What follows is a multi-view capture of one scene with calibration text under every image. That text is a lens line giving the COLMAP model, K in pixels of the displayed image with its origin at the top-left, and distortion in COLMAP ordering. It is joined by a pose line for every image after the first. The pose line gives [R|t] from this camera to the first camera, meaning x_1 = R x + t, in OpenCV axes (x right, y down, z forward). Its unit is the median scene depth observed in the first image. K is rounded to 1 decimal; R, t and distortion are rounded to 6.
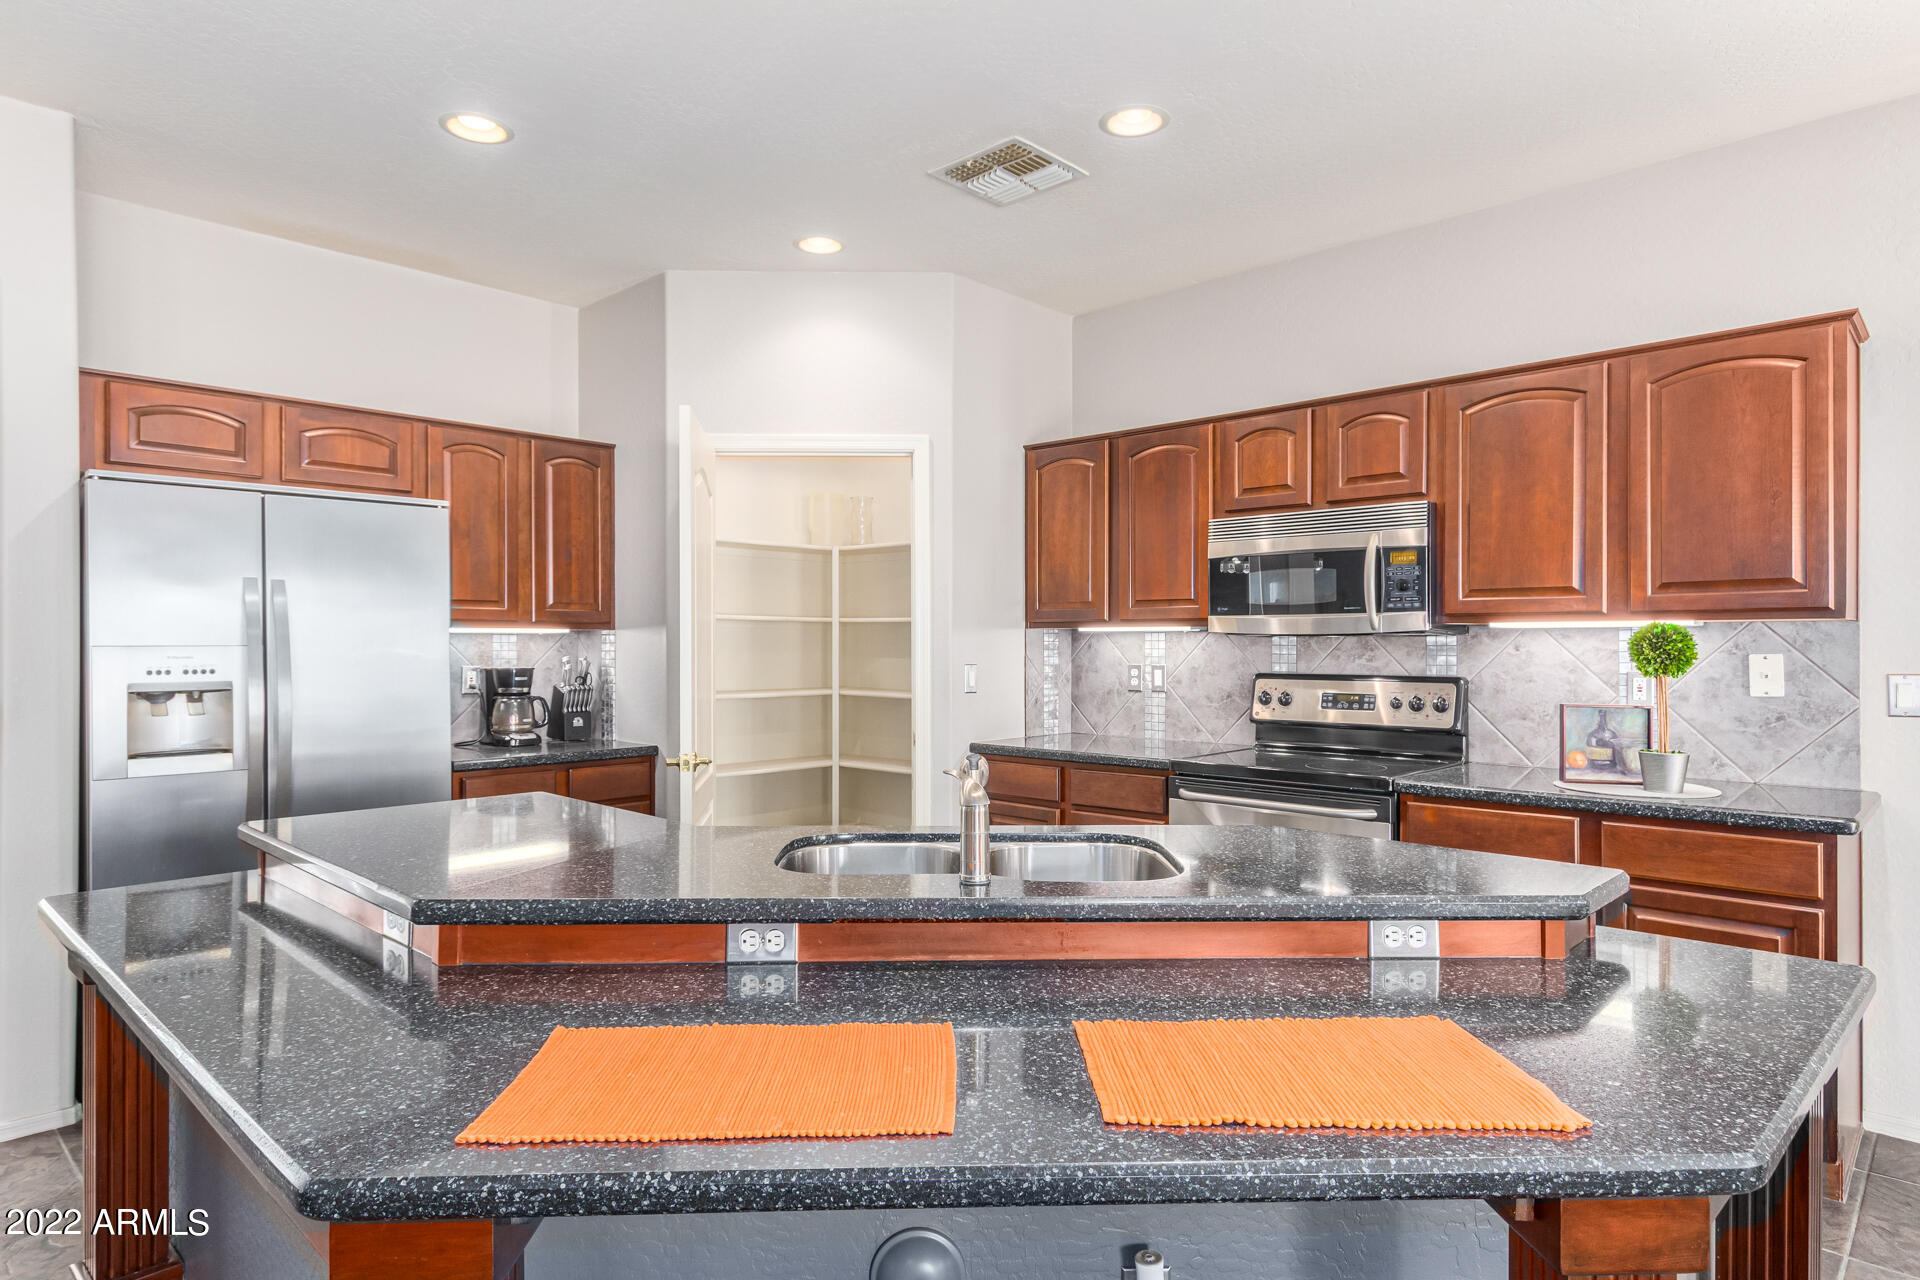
lens RADIAL K [[1053.8, 0, 961.6], [0, 1053.8, 645.4], [0, 0, 1]] dist [0.008282, 0.001091]
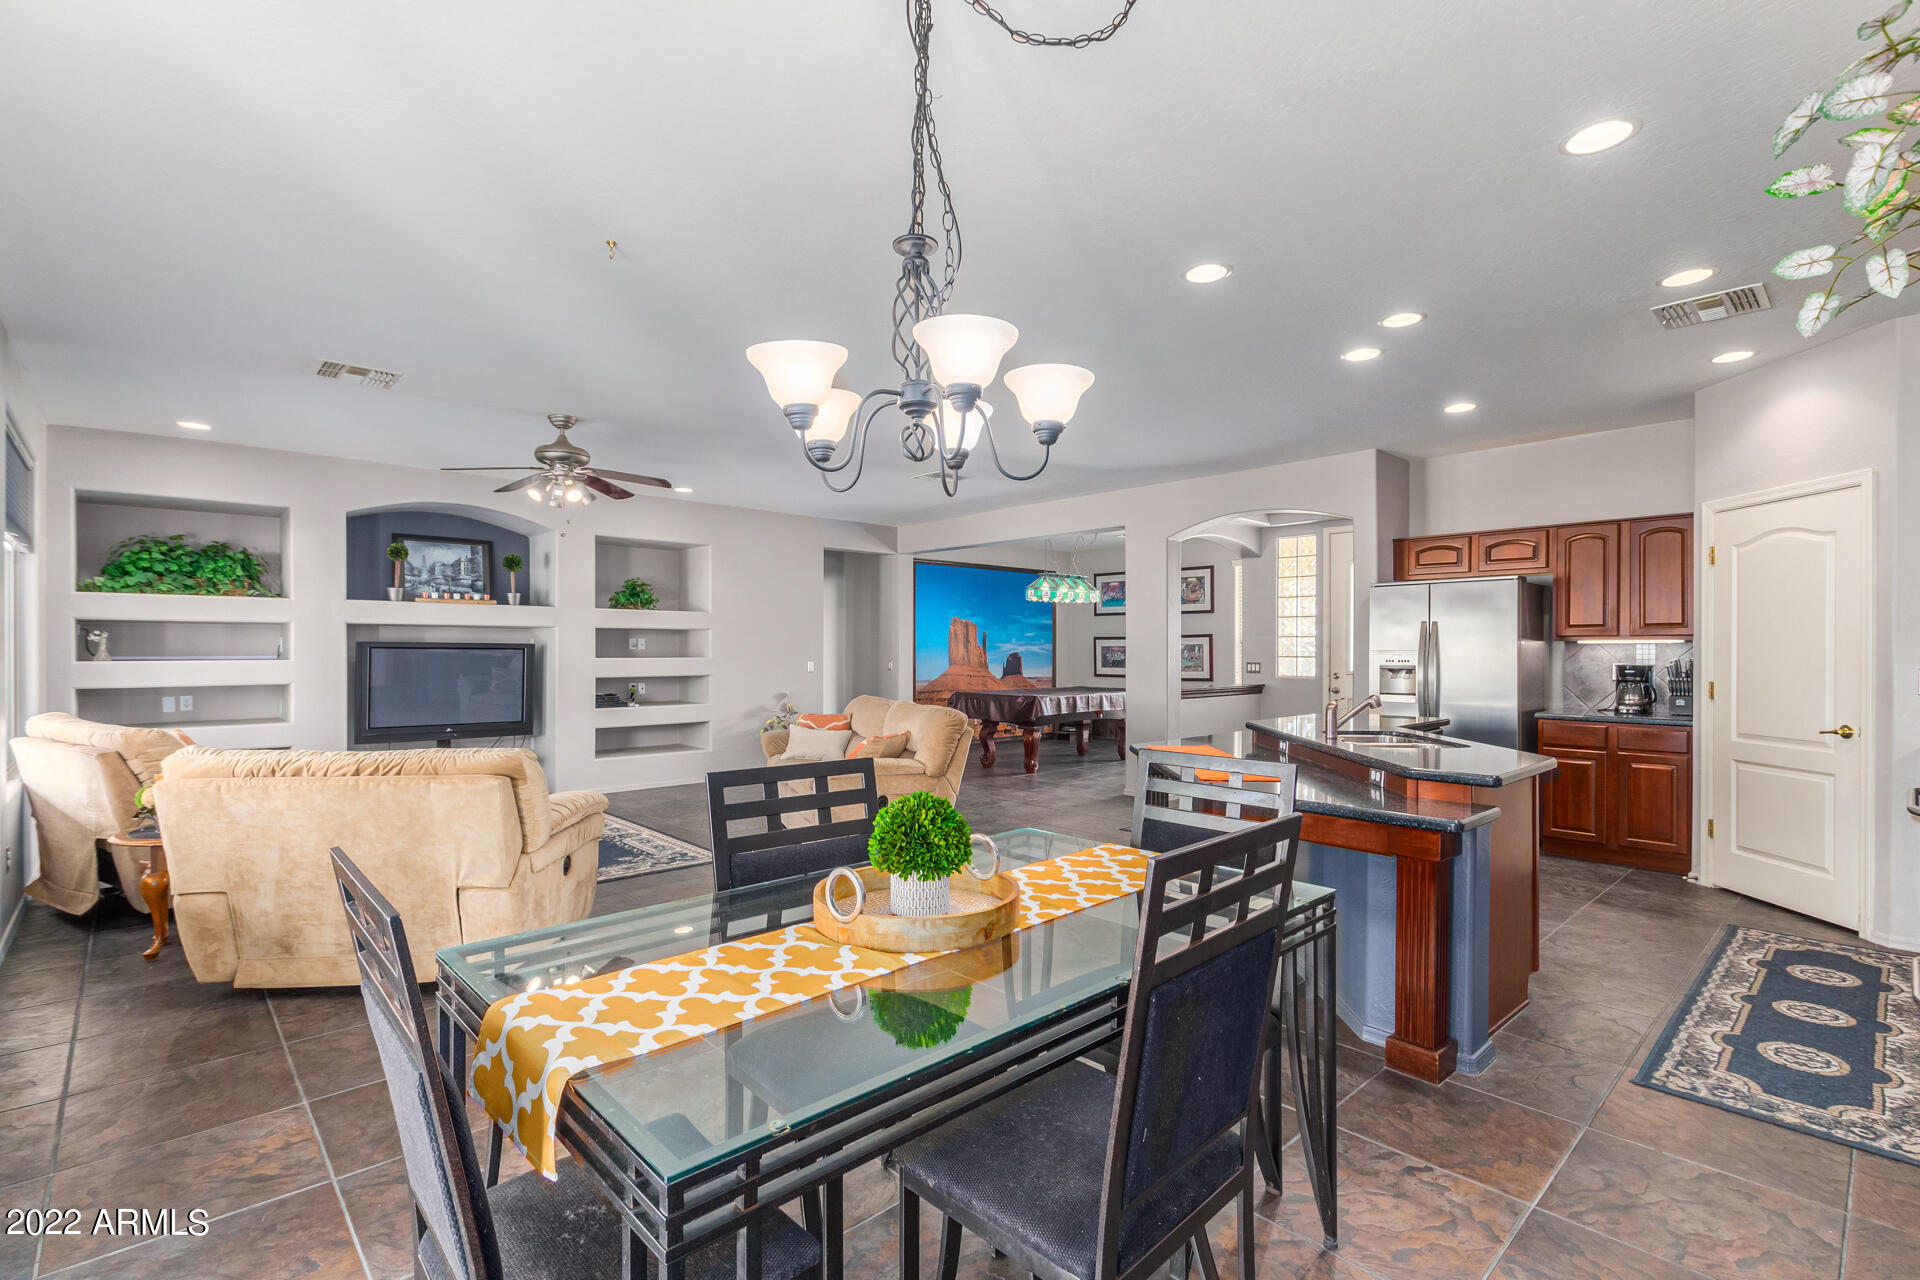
lens RADIAL K [[893.5, 0, 963.2], [0, 893.5, 652.3], [0, 0, 1]] dist [0.007254, -0.001916]
pose [[-0.046928, 0.002906, -0.998894, 1.140533], [-0.002289, 0.999993, 0.003017, 0.001444], [0.998896, 0.002428, -0.046921, 0.063600]]
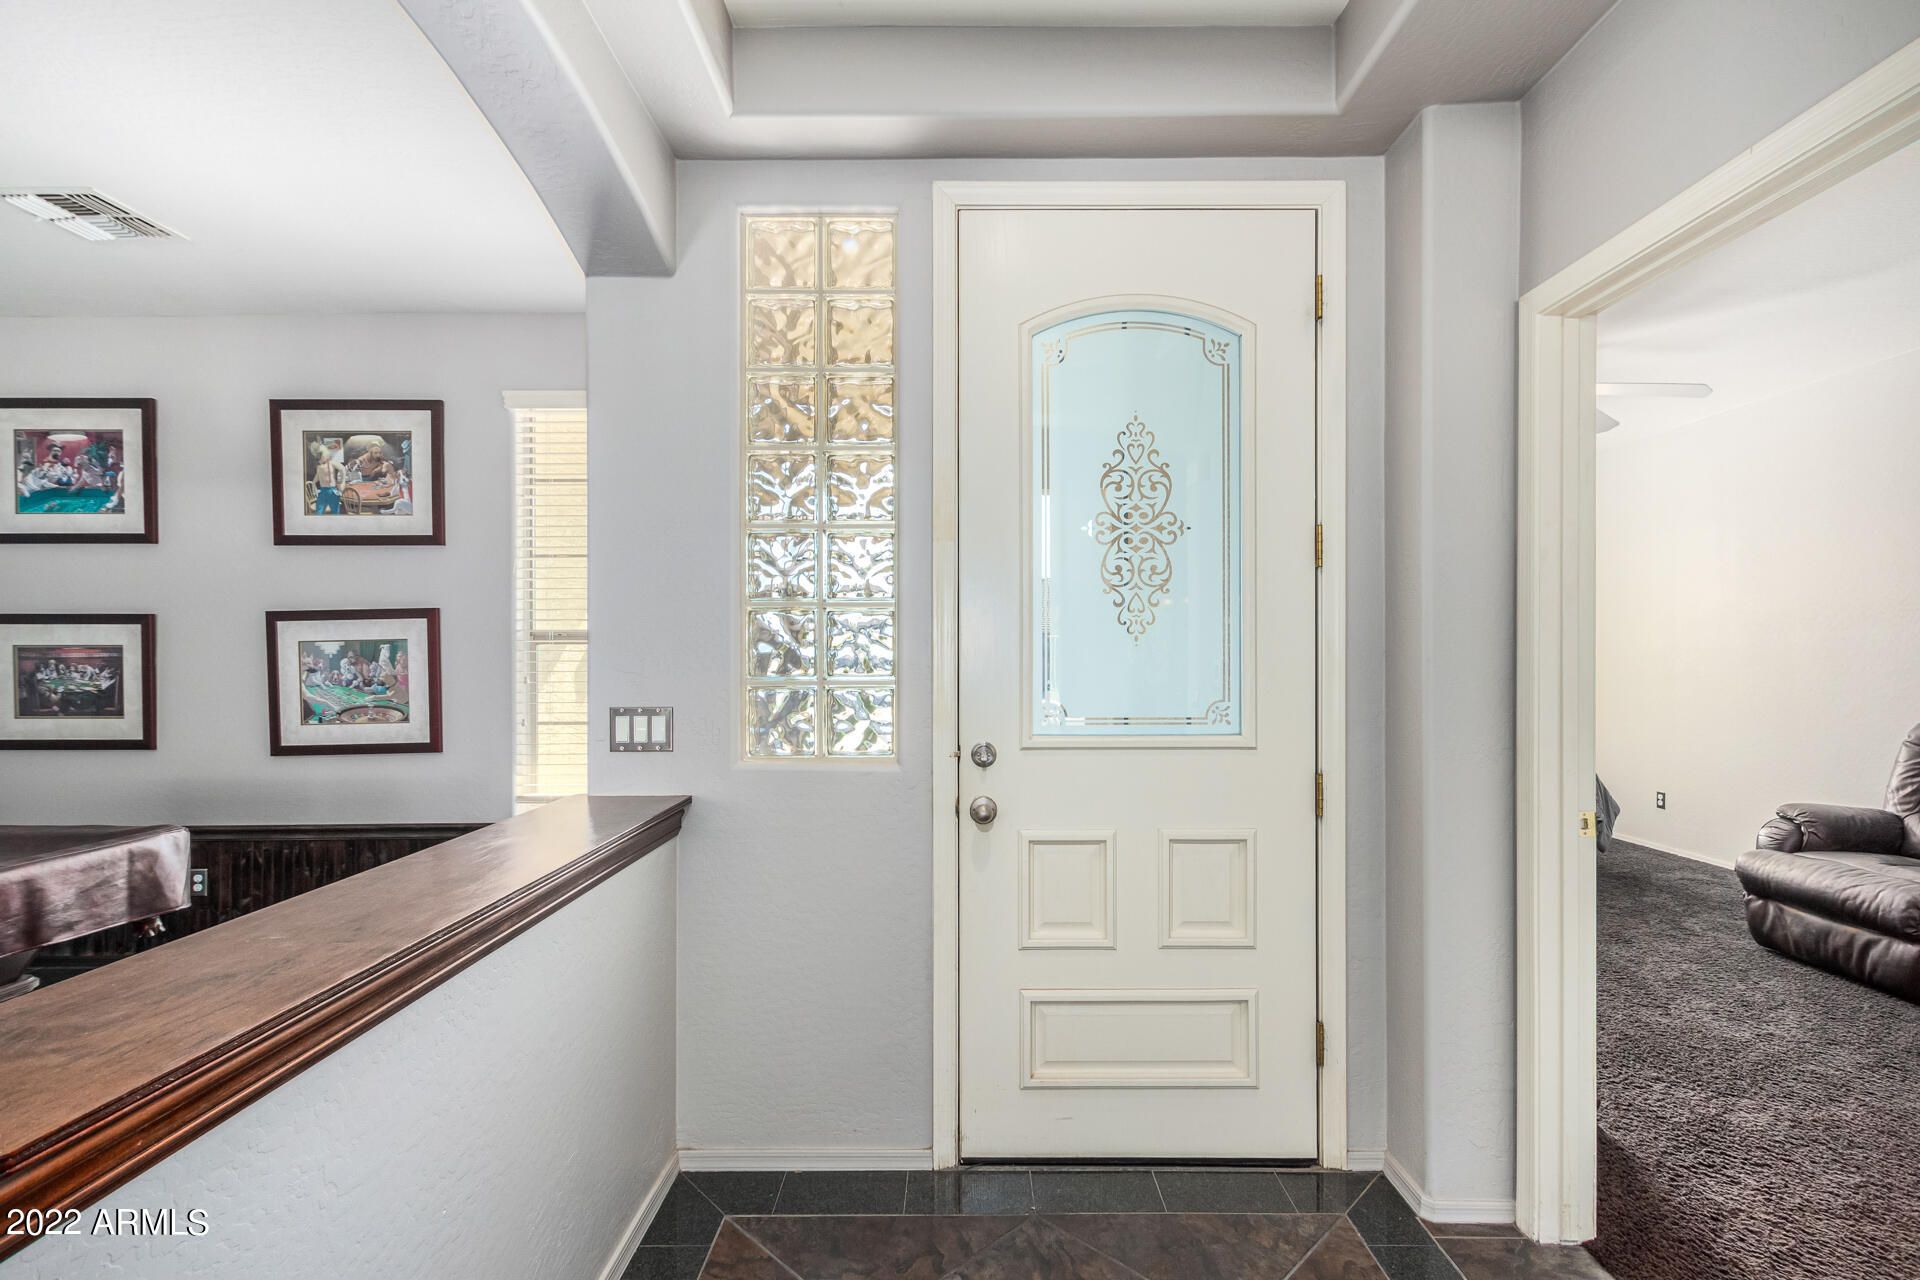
lens RADIAL K [[893.5, 0, 970.6], [0, 893.5, 658.7], [0, 0, 1]] dist [0.007254, -0.001916]
pose [[0.690425, 0.001227, -0.723403, -0.854691], [0.000539, 0.999997, 0.002210, 0.000143], [0.723404, -0.001916, 0.690423, 0.517959]]
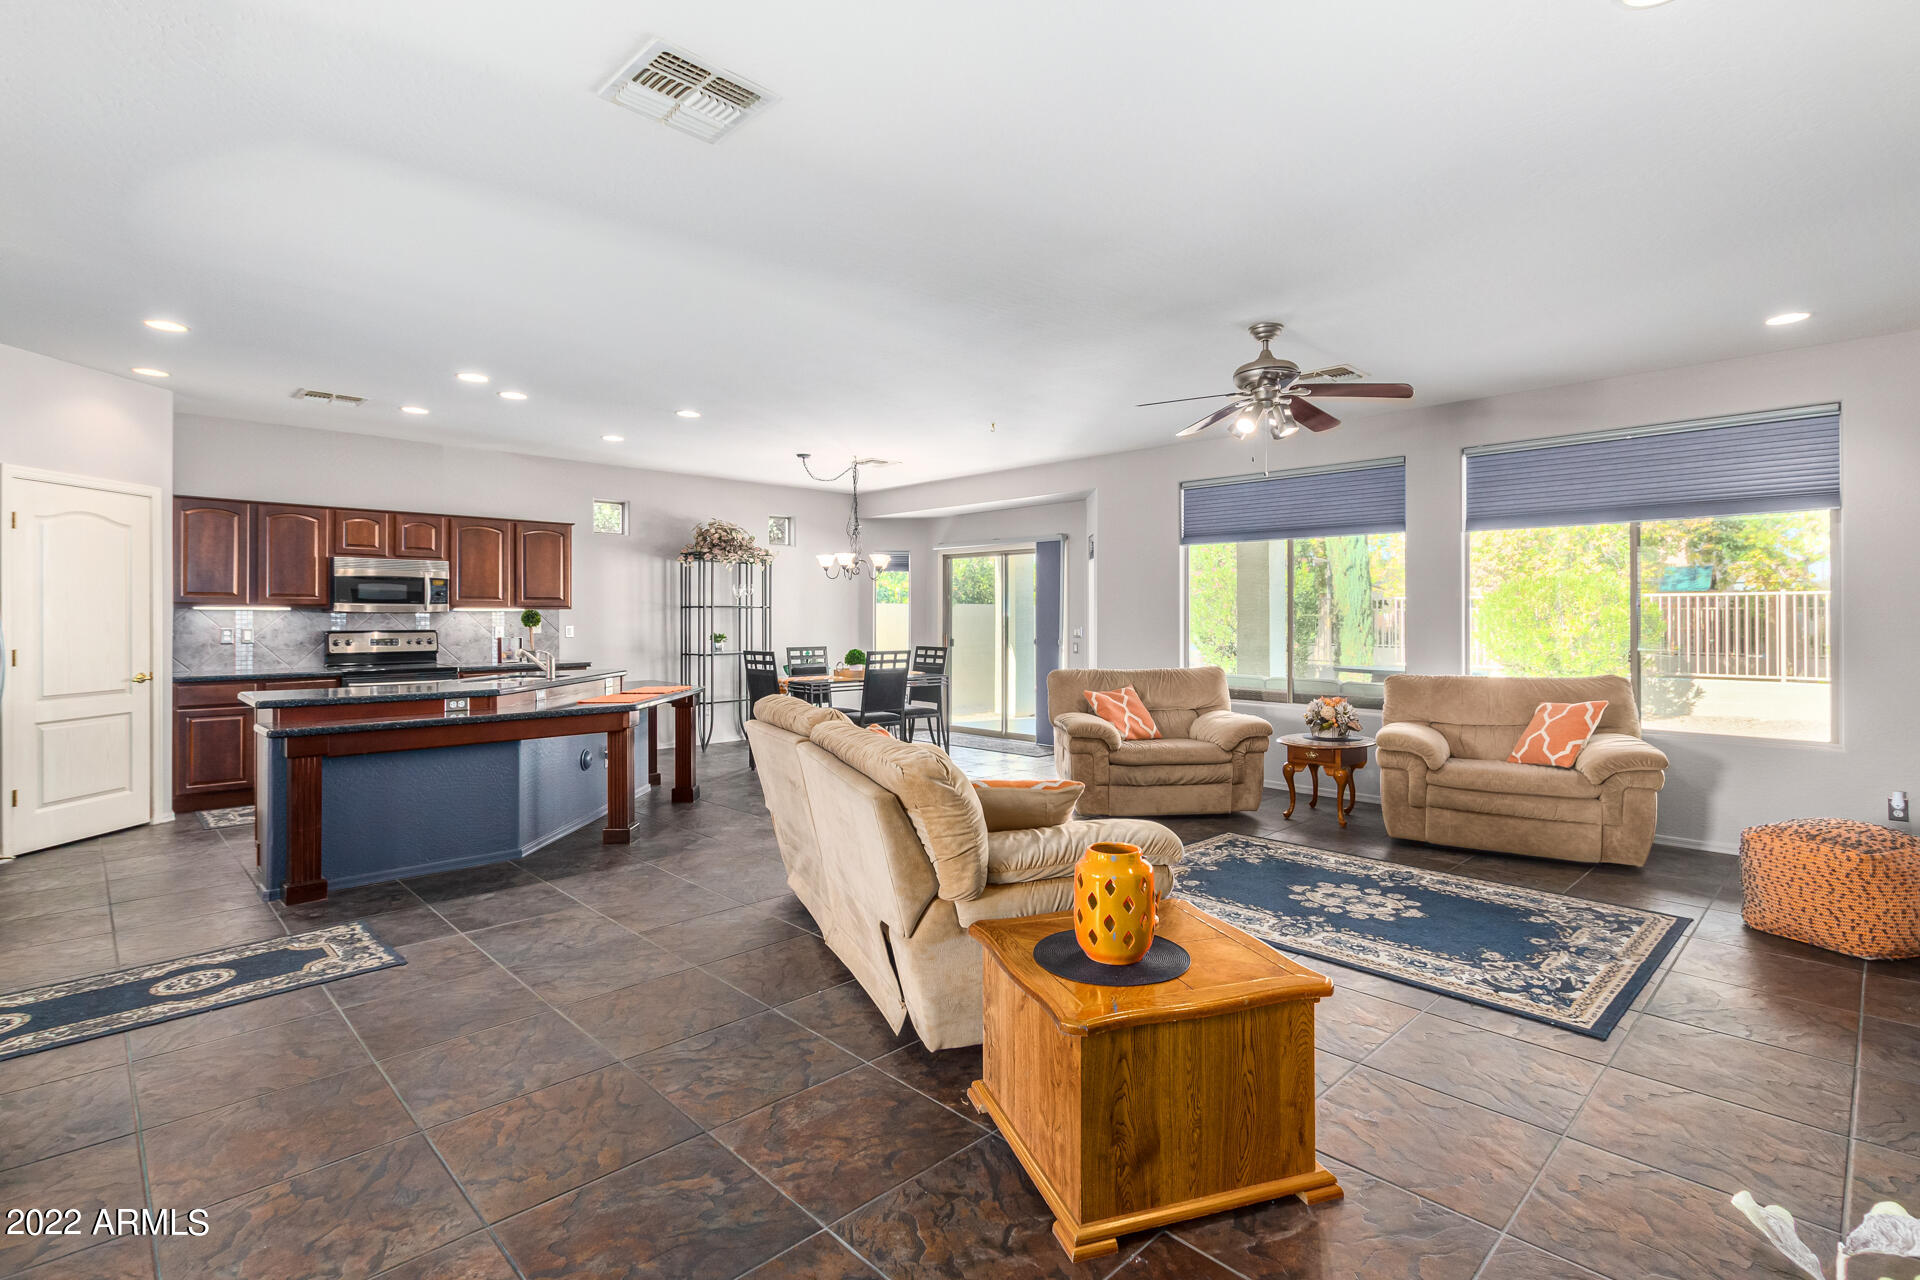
lens RADIAL K [[893.5, 0, 963.6], [0, 893.5, 629.4], [0, 0, 1]] dist [0.007254, -0.001916]
pose [[0.032431, -0.015834, 0.999349, -1.569033], [0.001565, 0.999874, 0.015791, -0.001735], [-0.999473, 0.001052, 0.032452, -0.308914]]
